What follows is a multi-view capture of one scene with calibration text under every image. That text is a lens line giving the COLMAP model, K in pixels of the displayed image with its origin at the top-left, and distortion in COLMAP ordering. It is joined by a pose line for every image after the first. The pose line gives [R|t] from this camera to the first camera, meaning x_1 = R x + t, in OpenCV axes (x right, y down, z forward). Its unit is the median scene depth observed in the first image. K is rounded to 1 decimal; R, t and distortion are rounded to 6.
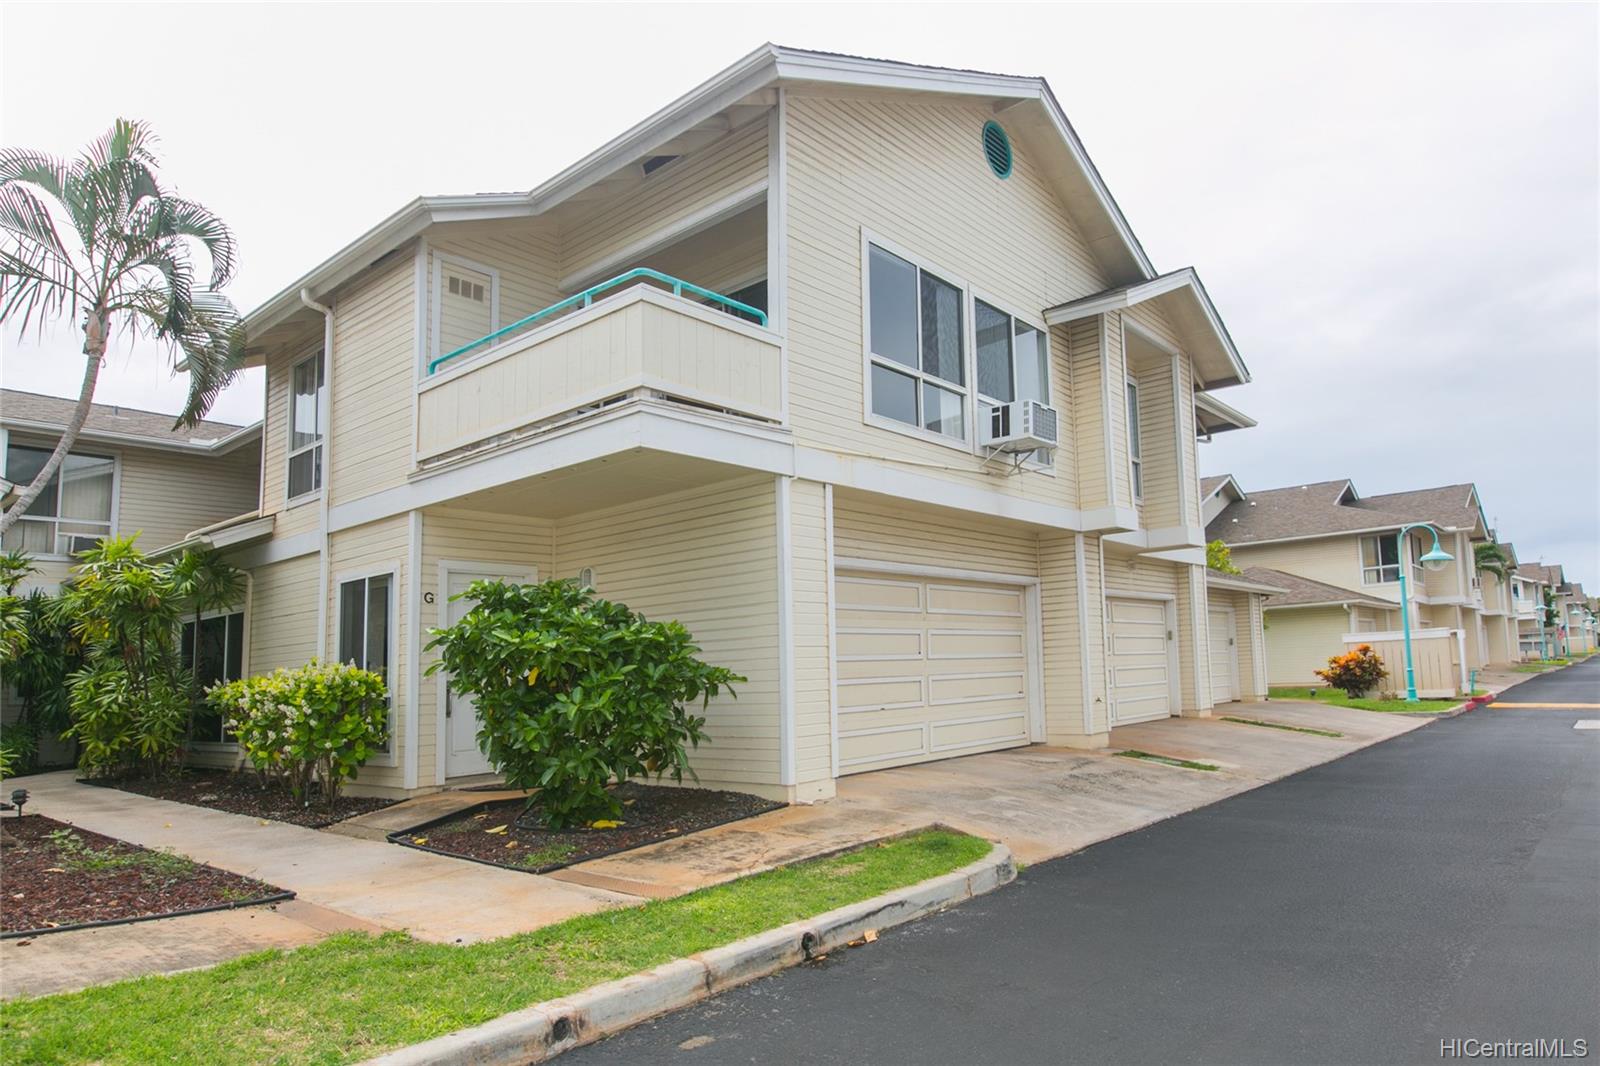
lens RADIAL K [[978.8, 0, 770.4], [0, 978.8, 590.4], [0, 0, 1]] dist [-0.008918, -0.000146]
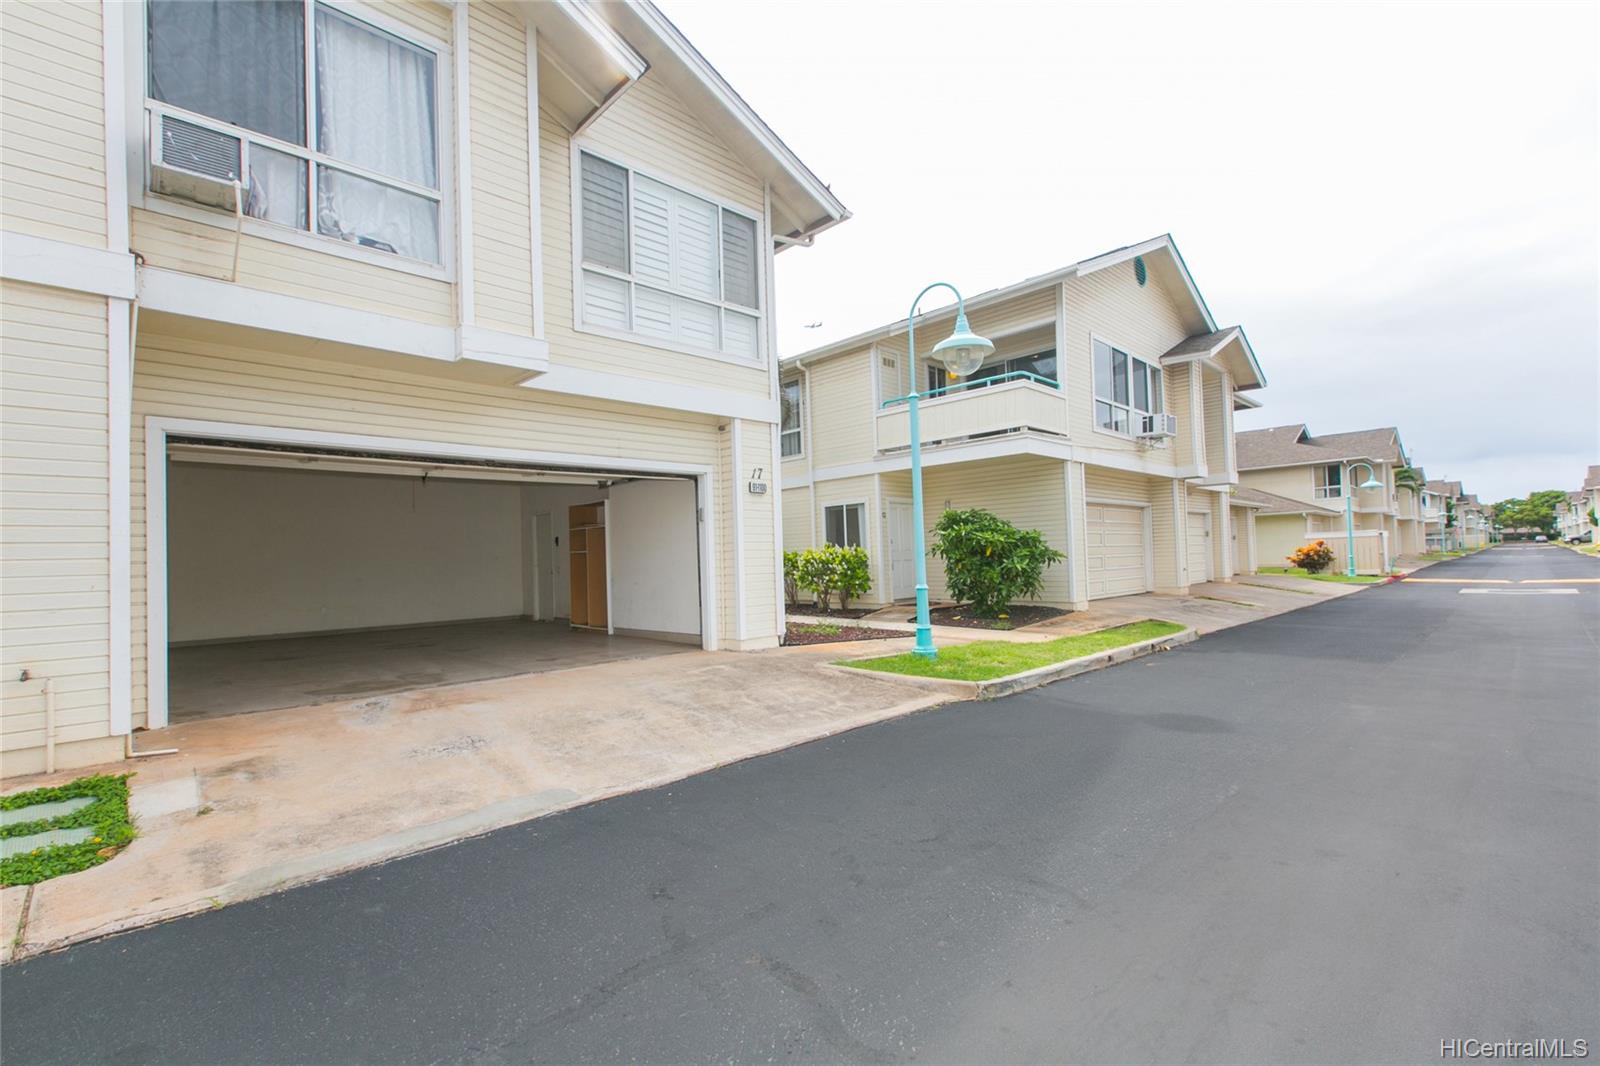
lens RADIAL K [[714.0, 0, 803.9], [0, 714.0, 531.1], [0, 0, 1]] dist [0.000816, -0.001363]
pose [[0.998112, 0.006935, -0.061022, -0.209274], [-0.003953, 0.998798, 0.048863, -0.016328], [0.061288, -0.048530, 0.996940, -0.270606]]
